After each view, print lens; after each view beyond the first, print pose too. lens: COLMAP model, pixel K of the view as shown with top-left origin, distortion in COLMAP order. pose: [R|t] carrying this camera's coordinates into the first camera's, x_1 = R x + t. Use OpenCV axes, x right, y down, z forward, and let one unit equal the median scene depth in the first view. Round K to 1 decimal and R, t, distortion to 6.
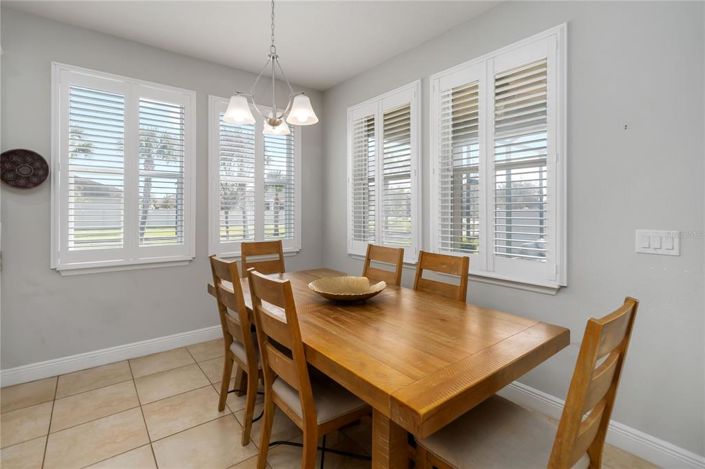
lens RADIAL K [[341.4, 0, 345.0], [0, 341.4, 211.1], [0, 0, 1]] dist [0.009235, -0.000464]
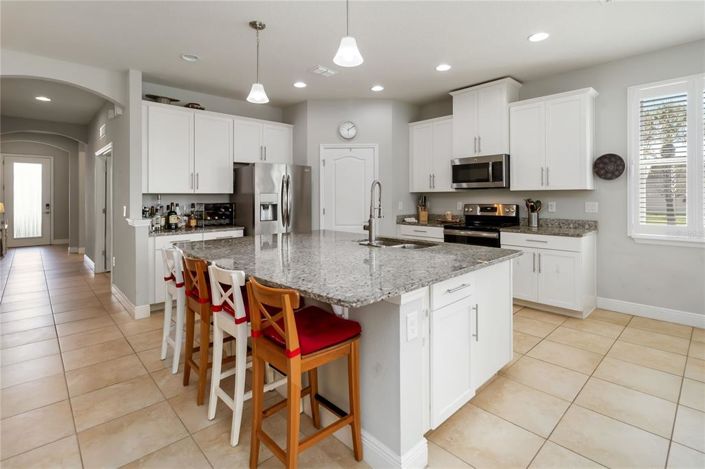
lens RADIAL K [[341.4, 0, 360.4], [0, 341.4, 195.5], [0, 0, 1]] dist [0.009235, -0.000464]
pose [[0.109609, -0.003705, -0.993968, 0.415085], [0.003576, 0.999988, -0.003333, 0.003930], [0.993968, -0.003189, 0.109621, -0.232448]]
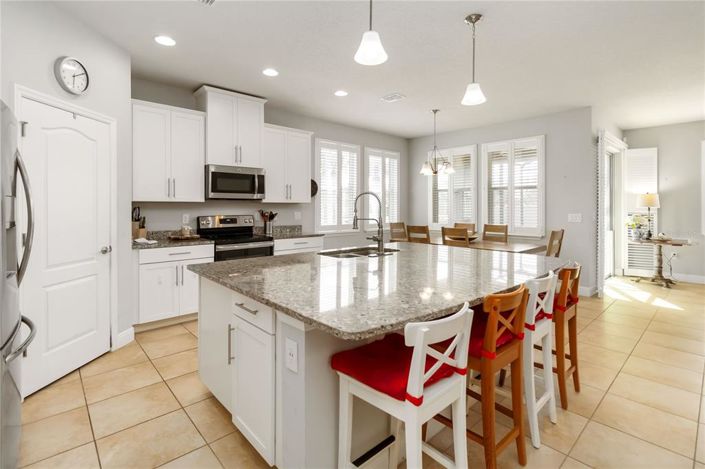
lens RADIAL K [[341.4, 0, 346.9], [0, 341.4, 209.2], [0, 0, 1]] dist [0.009235, -0.000464]
pose [[0.996893, -0.000066, 0.078761, -0.826190], [-0.000238, 0.999993, 0.003850, 0.005462], [-0.078761, -0.003857, 0.996886, -1.151586]]
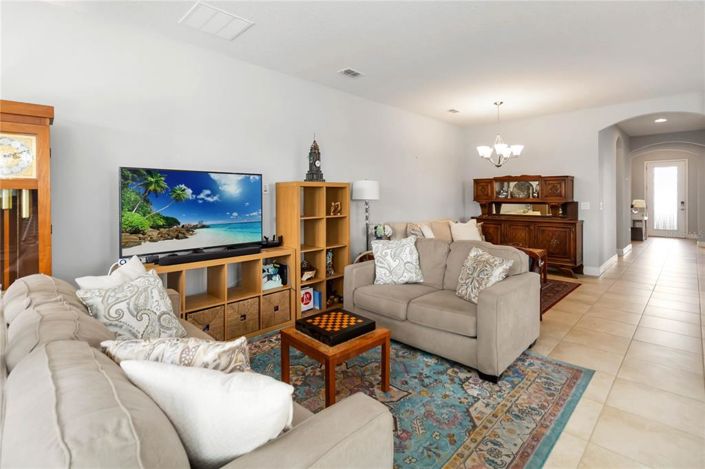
lens RADIAL K [[341.4, 0, 346.7], [0, 341.4, 196.3], [0, 0, 1]] dist [0.009235, -0.000464]
pose [[-0.991913, 0.000481, -0.126915, 0.899927], [0.000344, 0.999999, 0.001104, 0.001971], [0.126915, 0.001051, -0.991913, 0.419520]]
